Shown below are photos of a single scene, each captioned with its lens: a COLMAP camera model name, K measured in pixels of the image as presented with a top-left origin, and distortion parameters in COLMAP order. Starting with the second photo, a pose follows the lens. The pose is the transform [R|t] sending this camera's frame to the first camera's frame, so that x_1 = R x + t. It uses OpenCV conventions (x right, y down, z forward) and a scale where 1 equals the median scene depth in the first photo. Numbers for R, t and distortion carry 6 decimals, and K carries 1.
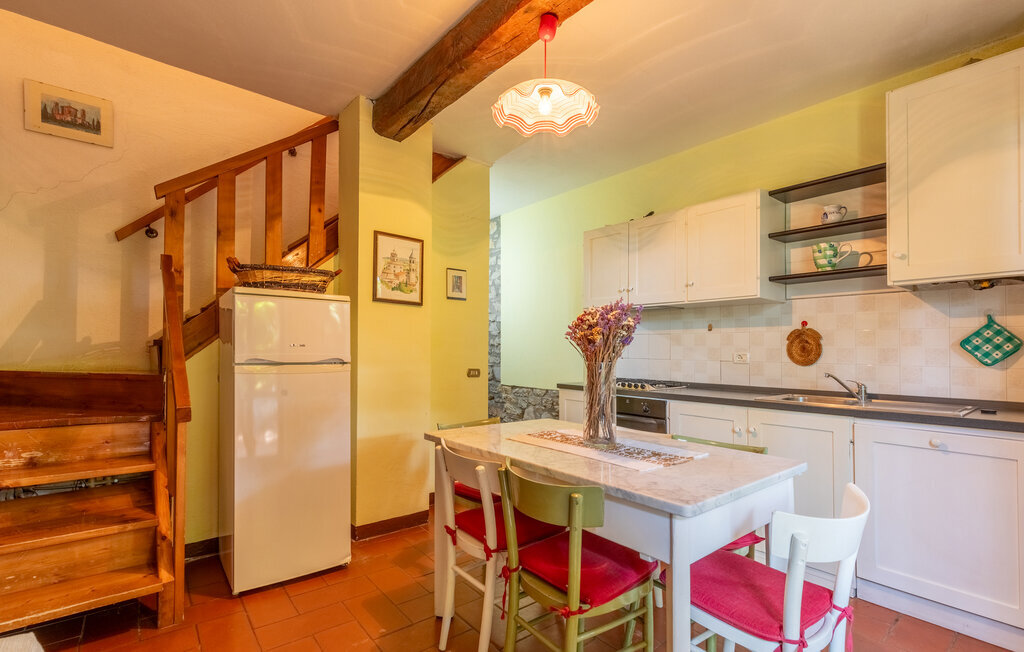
lens RADIAL K [[475.4, 0, 514.7], [0, 475.4, 350.2], [0, 0, 1]] dist [0.001153, -0.000008]
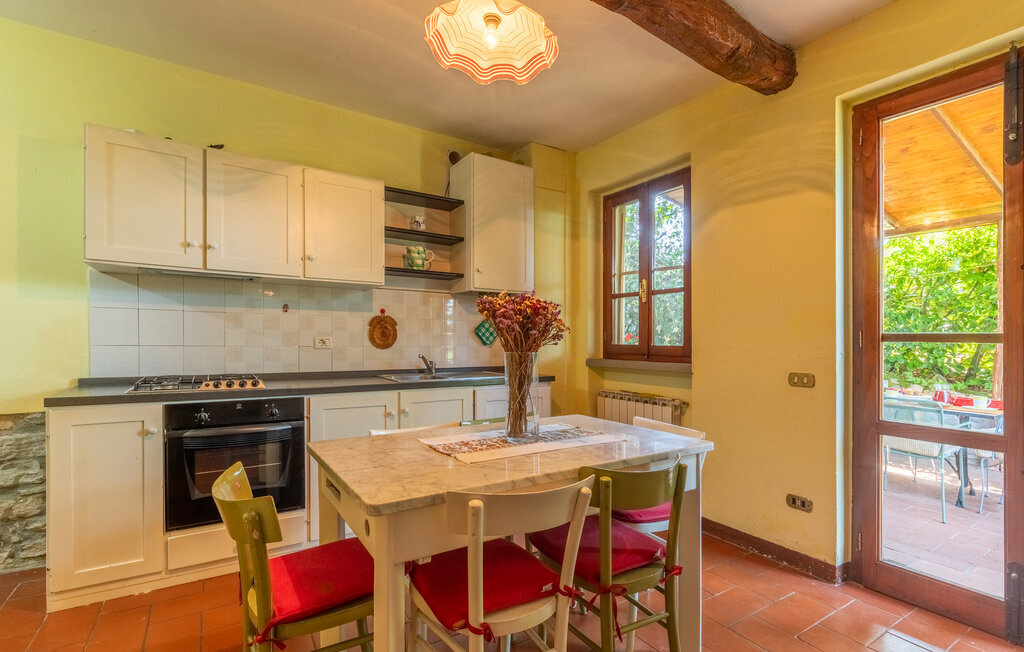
lens RADIAL K [[475.4, 0, 520.6], [0, 475.4, 339.2], [0, 0, 1]] dist [0.001153, -0.000008]
pose [[0.100478, -0.011664, 0.994871, -0.471215], [-0.011102, 0.999856, 0.012843, -0.007937], [-0.994877, -0.012335, 0.100334, 0.556293]]
